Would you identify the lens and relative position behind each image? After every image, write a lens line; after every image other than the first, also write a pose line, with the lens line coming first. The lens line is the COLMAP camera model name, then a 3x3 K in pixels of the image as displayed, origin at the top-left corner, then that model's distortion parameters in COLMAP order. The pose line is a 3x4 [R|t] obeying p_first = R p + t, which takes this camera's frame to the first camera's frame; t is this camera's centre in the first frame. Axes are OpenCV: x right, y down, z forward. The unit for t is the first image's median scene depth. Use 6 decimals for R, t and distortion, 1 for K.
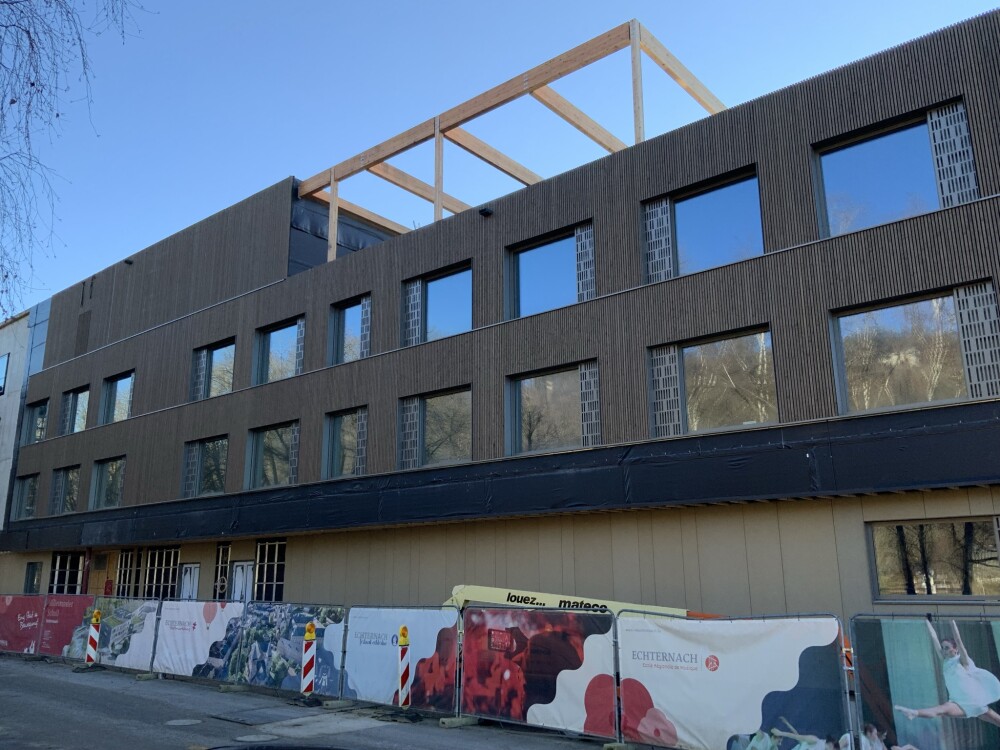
lens RADIAL K [[846.3, 0, 498.5], [0, 846.3, 374.8], [0, 0, 1]] dist [0.004347, -0.013668]
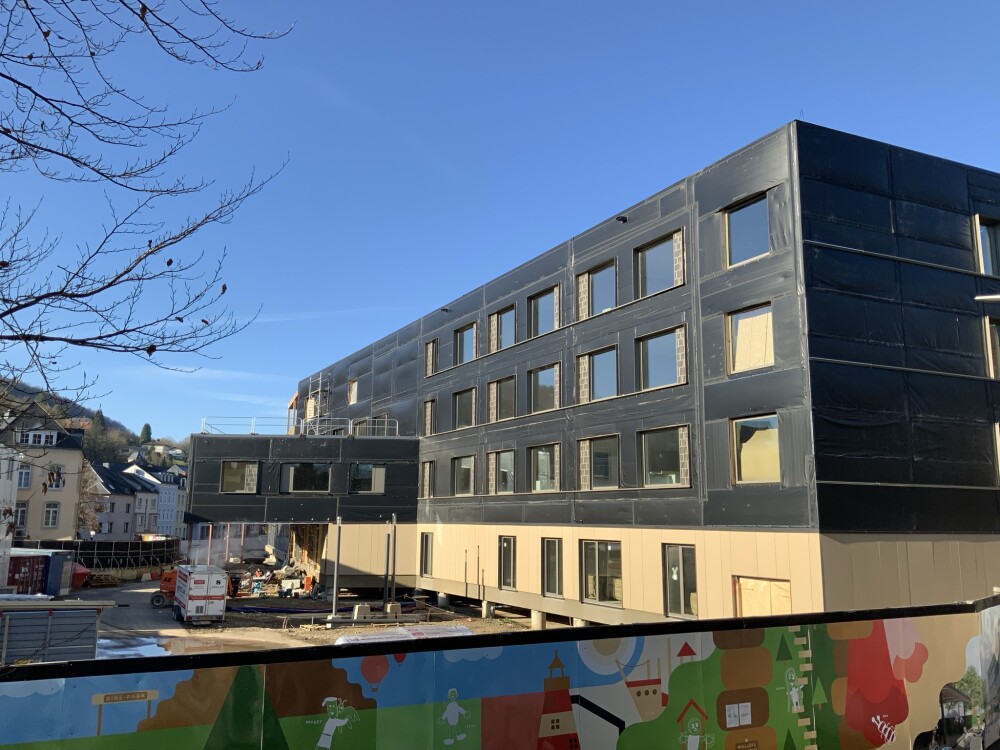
lens RADIAL K [[846.3, 0, 500.2], [0, 846.3, 374.0], [0, 0, 1]] dist [0.004347, -0.013668]
pose [[0.920652, -0.052784, -0.386800, 0.319828], [0.084621, 0.994243, 0.065734, -0.056971], [0.381104, -0.093250, 0.919818, -0.331704]]
